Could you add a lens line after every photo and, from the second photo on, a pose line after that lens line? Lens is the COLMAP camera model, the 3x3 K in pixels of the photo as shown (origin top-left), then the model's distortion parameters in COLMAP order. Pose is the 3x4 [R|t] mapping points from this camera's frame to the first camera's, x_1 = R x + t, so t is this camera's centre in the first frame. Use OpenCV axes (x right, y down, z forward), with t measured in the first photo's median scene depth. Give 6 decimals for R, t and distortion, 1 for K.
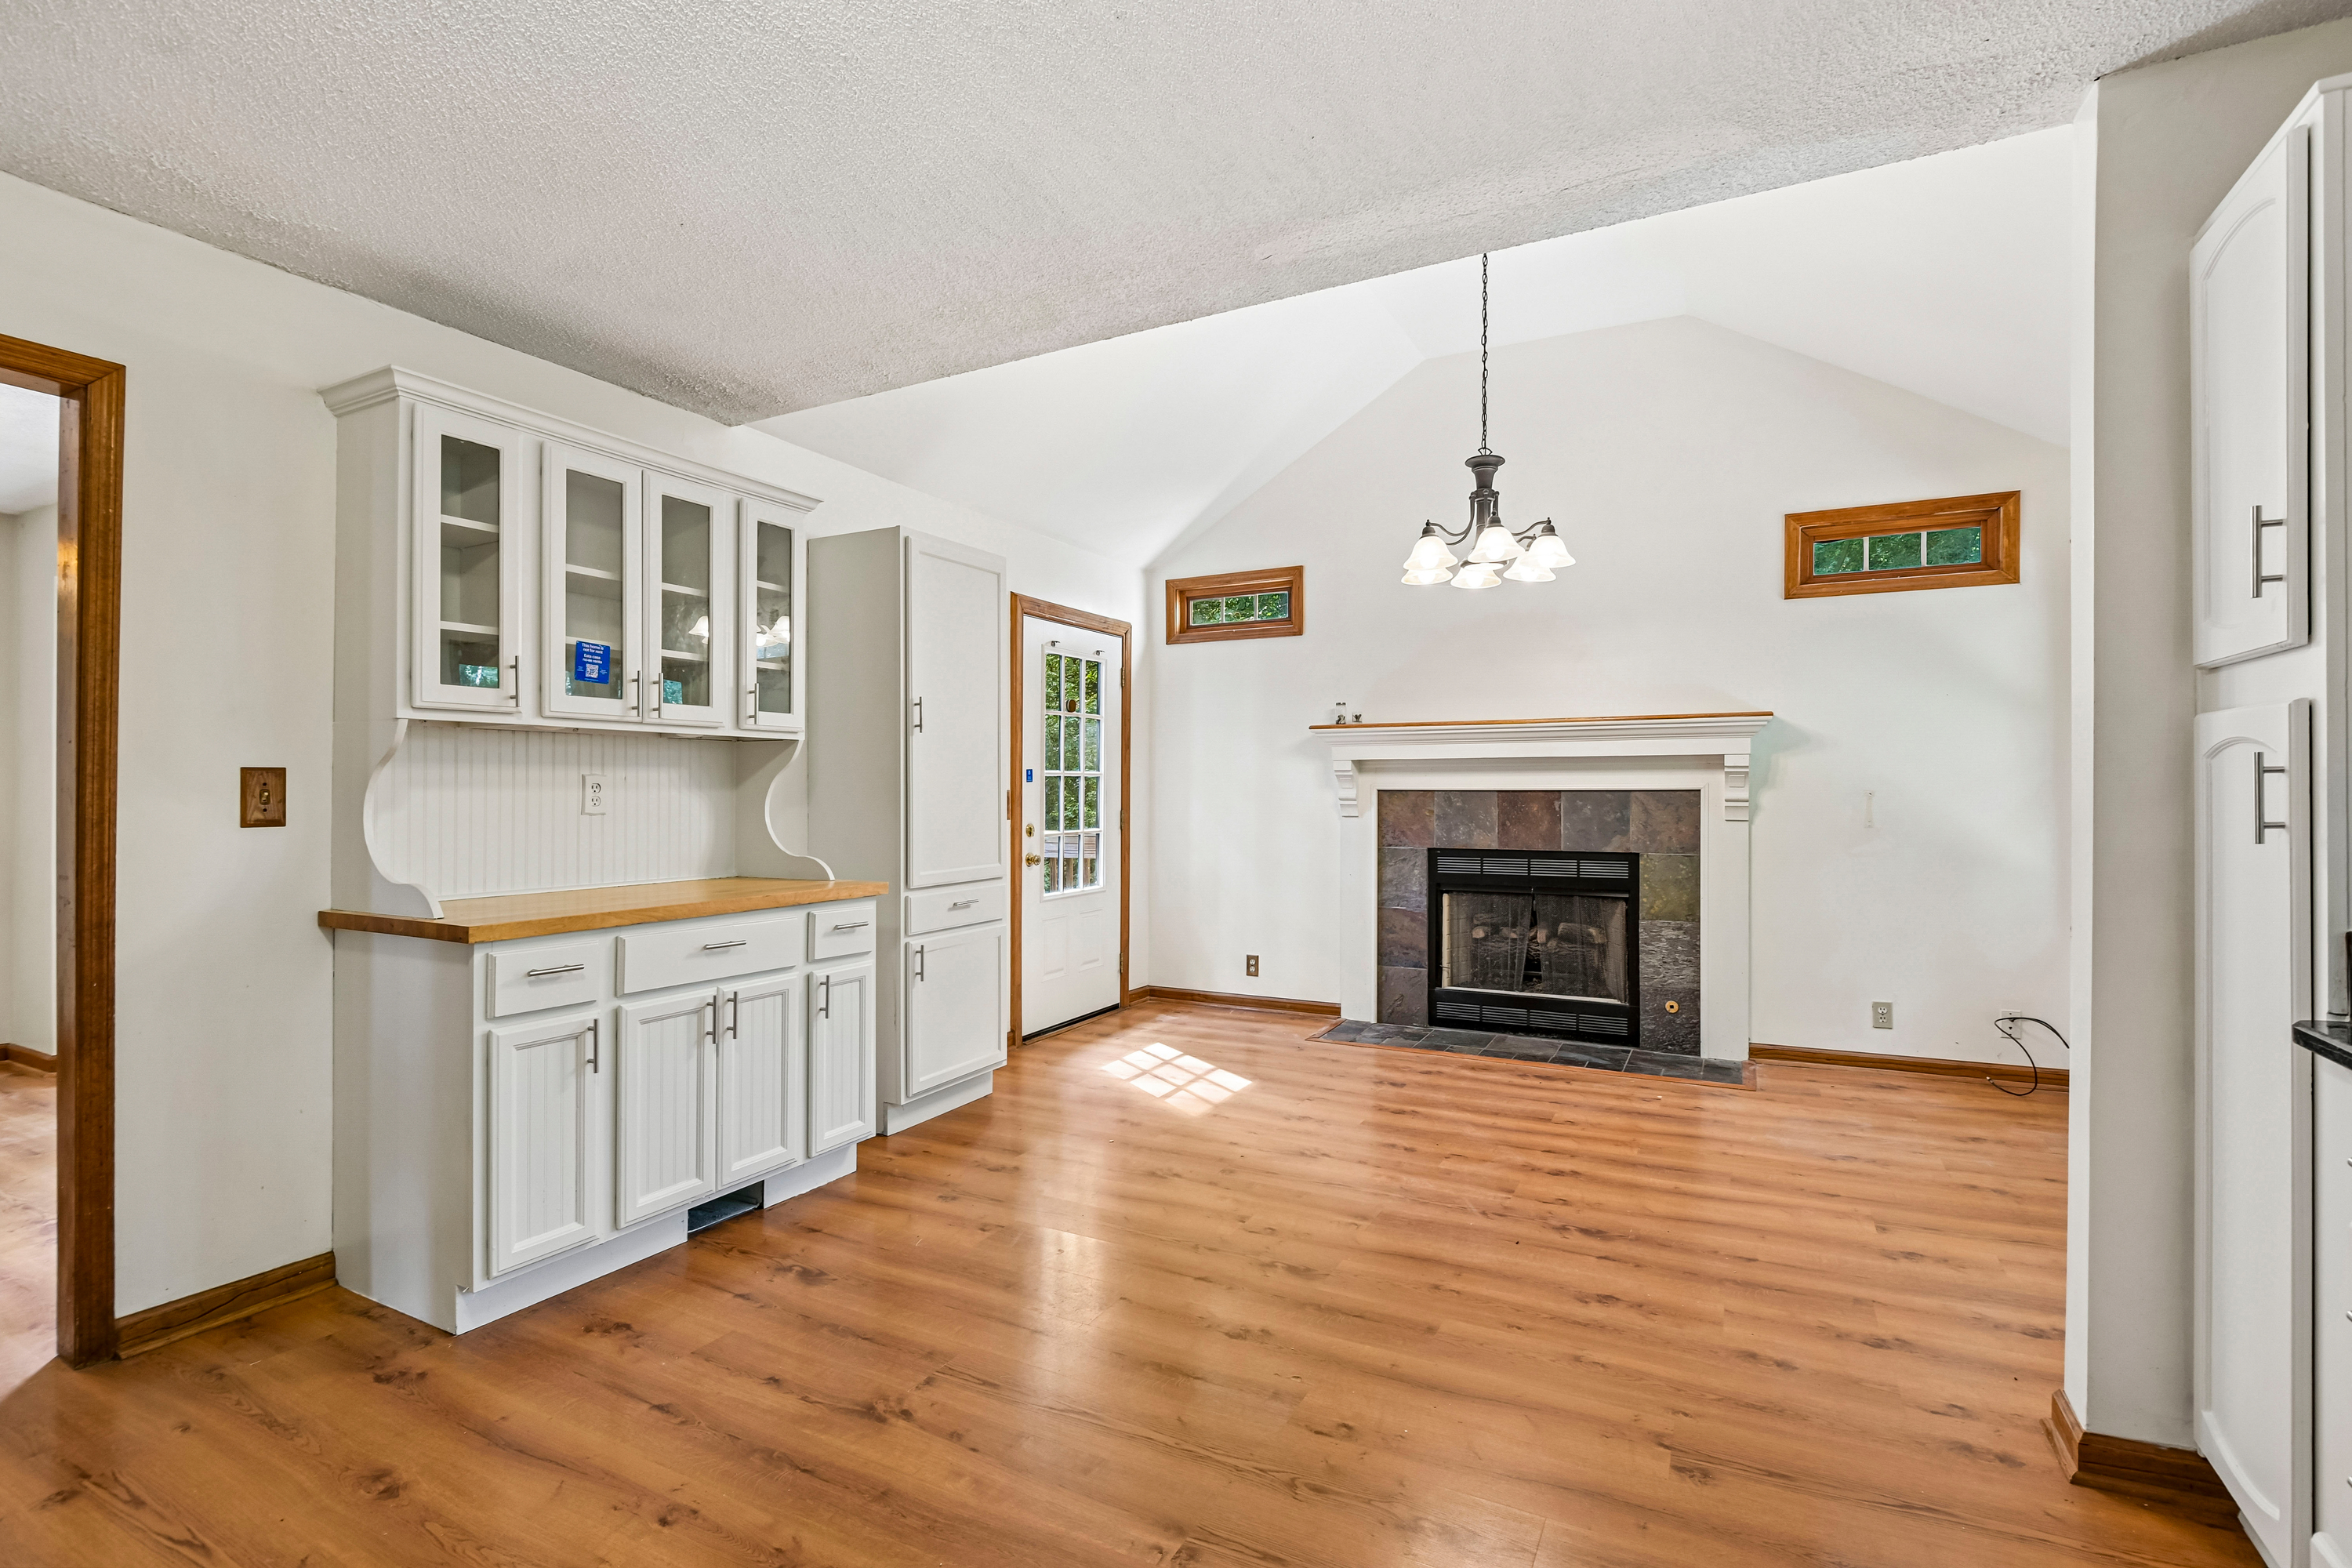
lens RADIAL K [[1076.2, 0, 1182.7], [0, 1076.2, 777.4], [0, 0, 1]] dist [-0.006934, -0.000797]
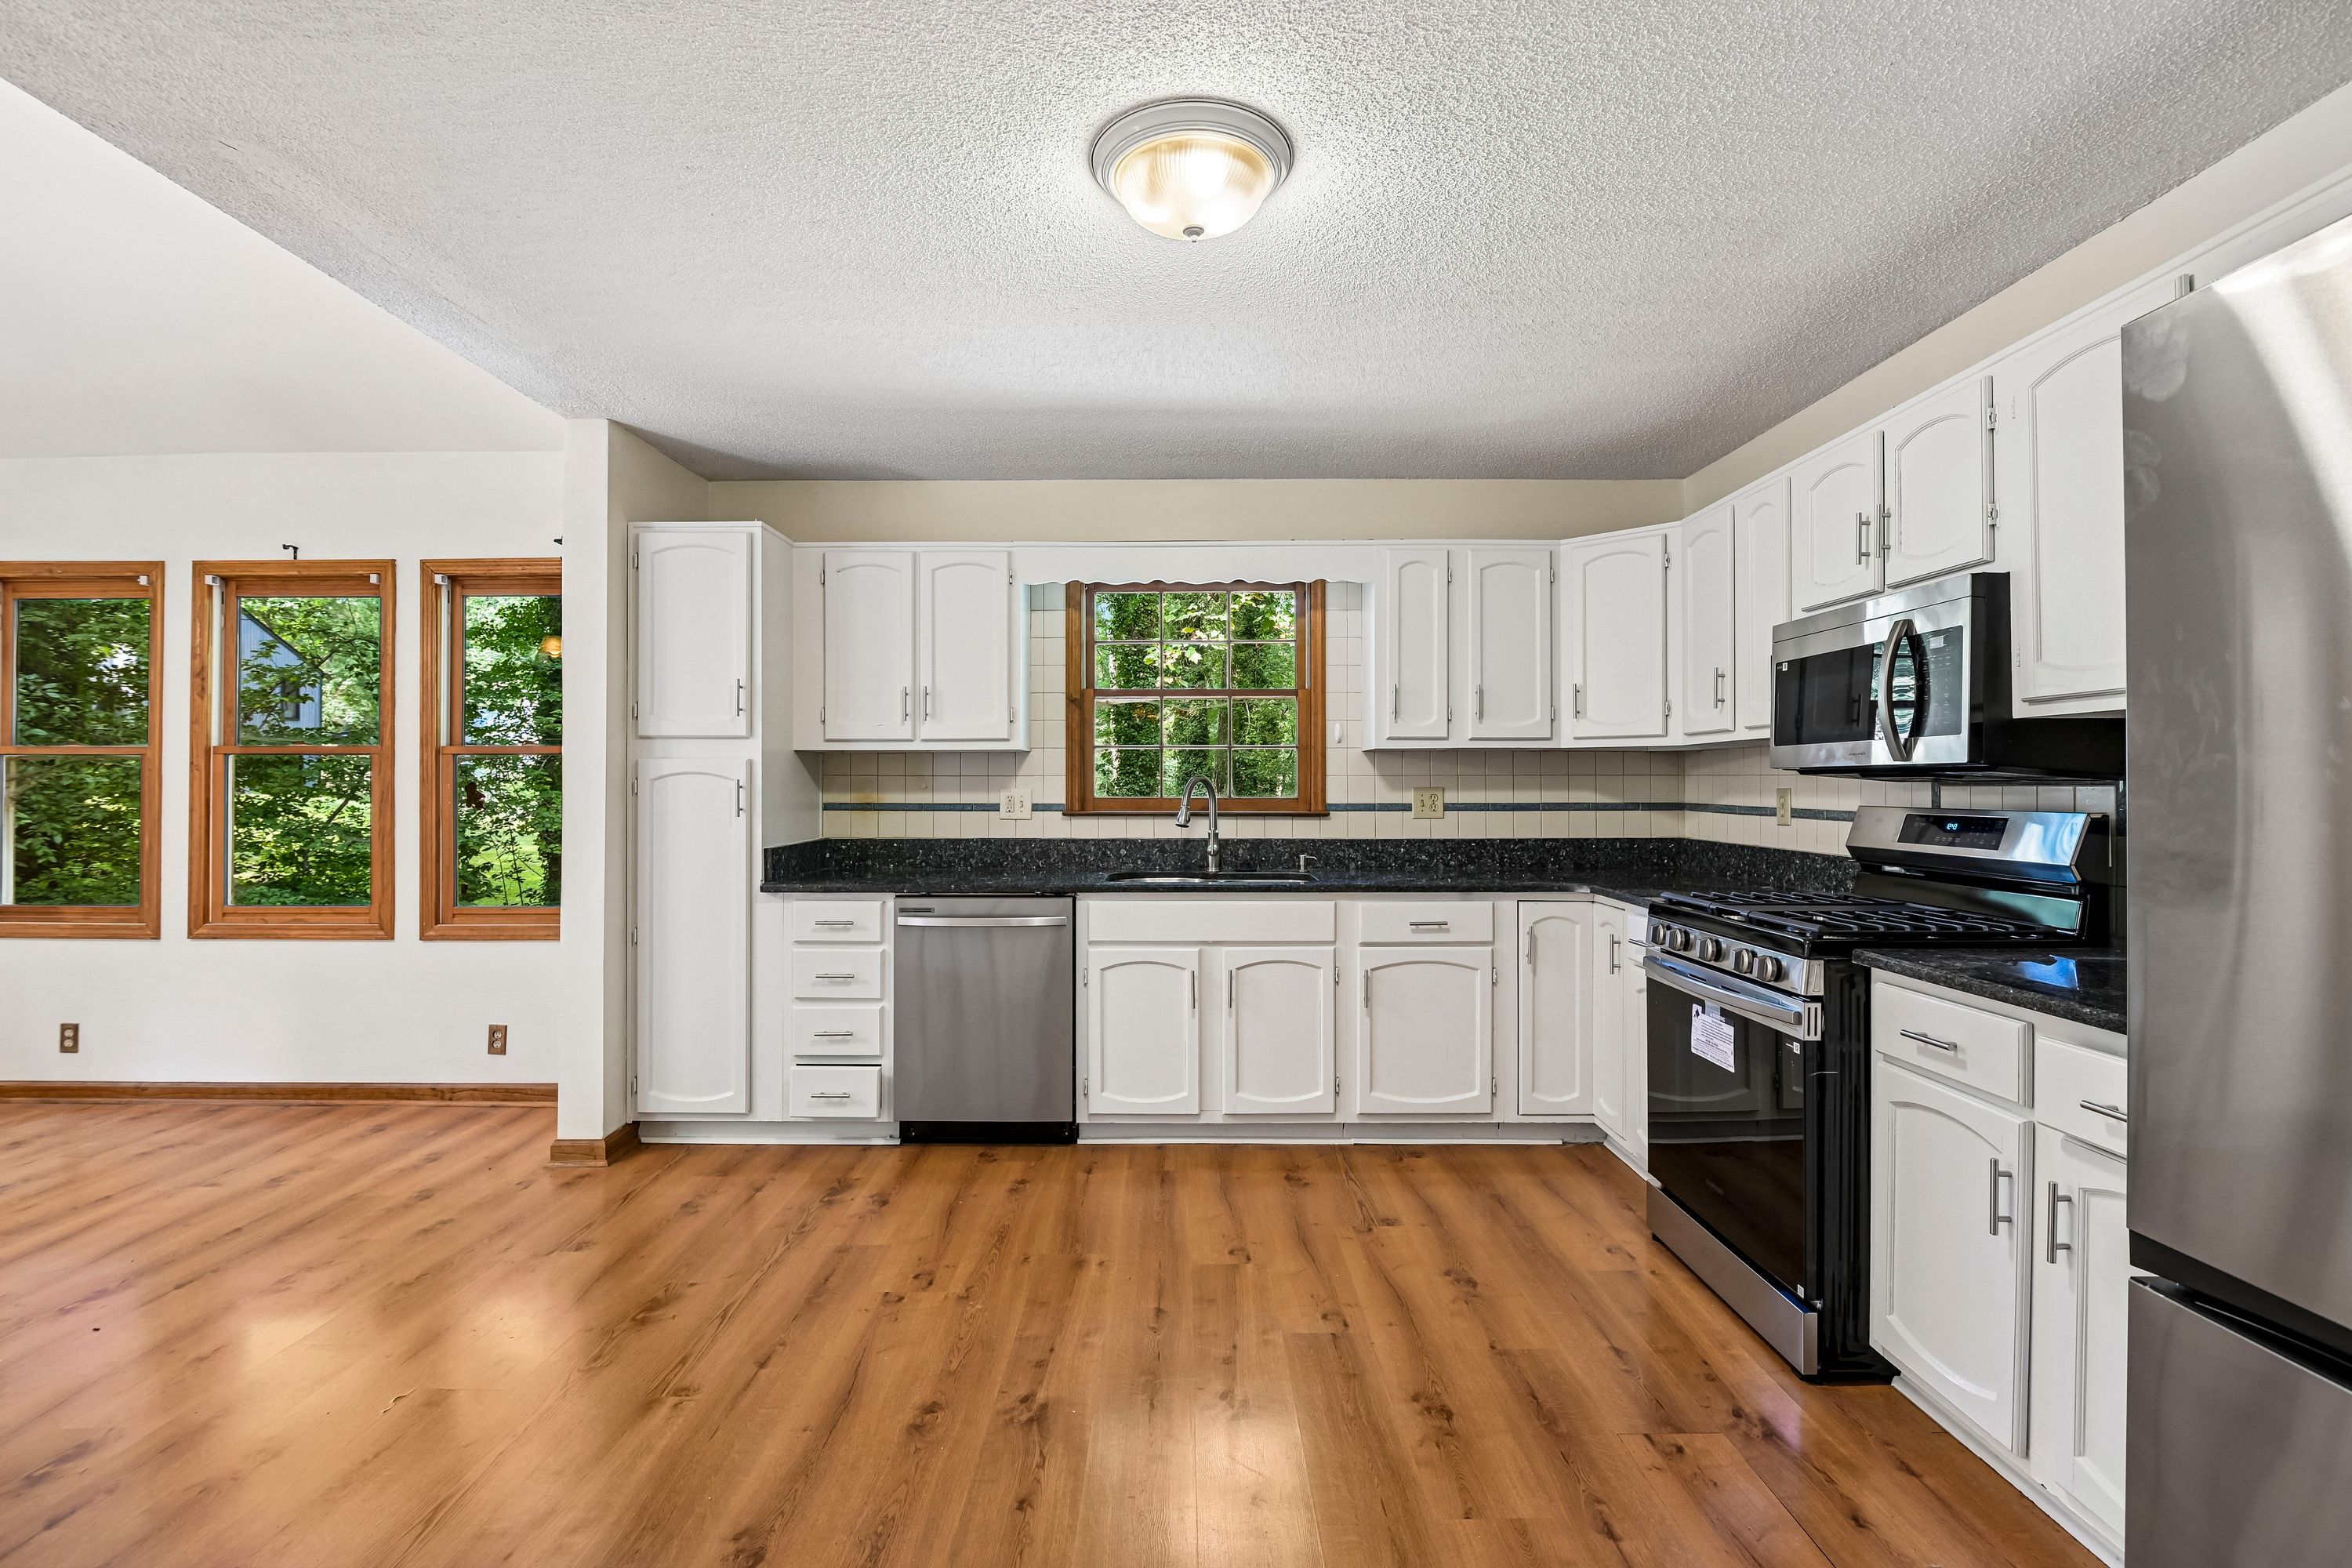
lens RADIAL K [[1076.2, 0, 1182.7], [0, 1076.2, 777.4], [0, 0, 1]] dist [-0.006934, -0.000797]
pose [[-0.472761, 0.011064, 0.881121, -0.484174], [-0.008785, 0.999812, -0.017268, -0.000010], [-0.881147, -0.015904, -0.472575, 0.368774]]
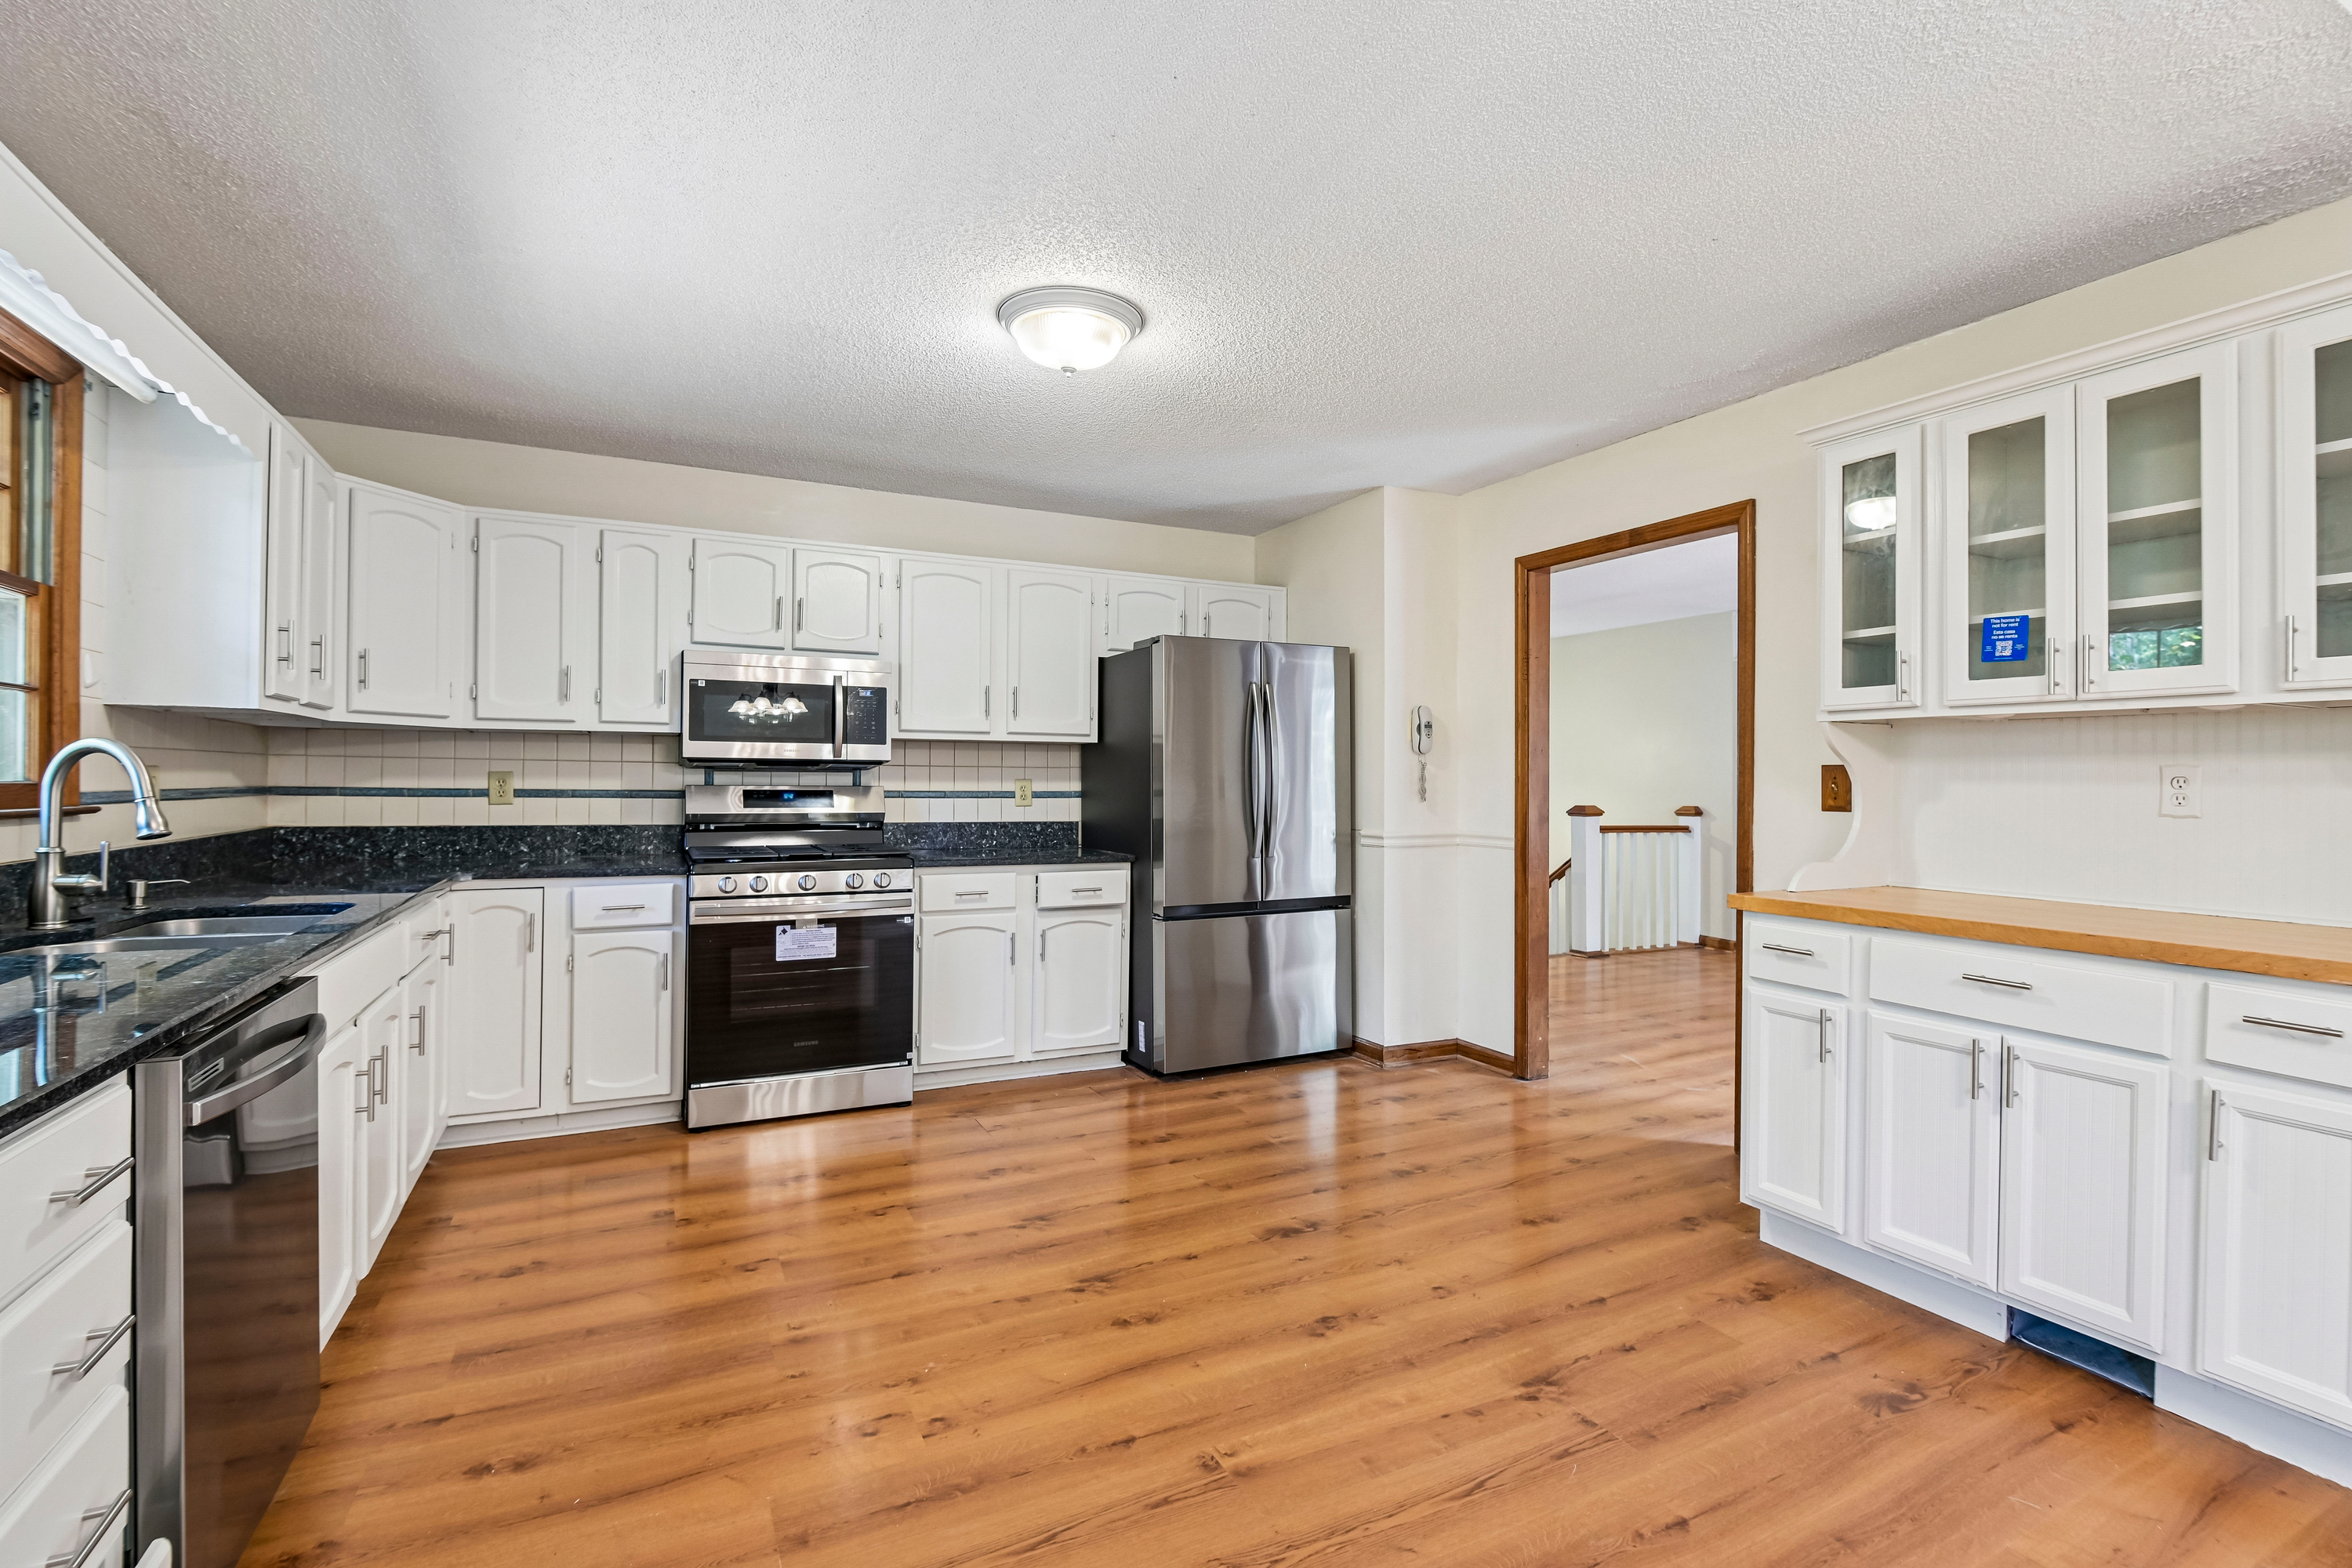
lens RADIAL K [[1072.0, 0, 1176.0], [0, 1072.0, 784.0], [0, 0, 1]] dist [-0.002805, -0.000435]
pose [[-0.579699, 0.001390, -0.814830, 0.316916], [0.005749, 0.999981, -0.002384, 0.005558], [0.814811, -0.006066, -0.579696, 0.549105]]
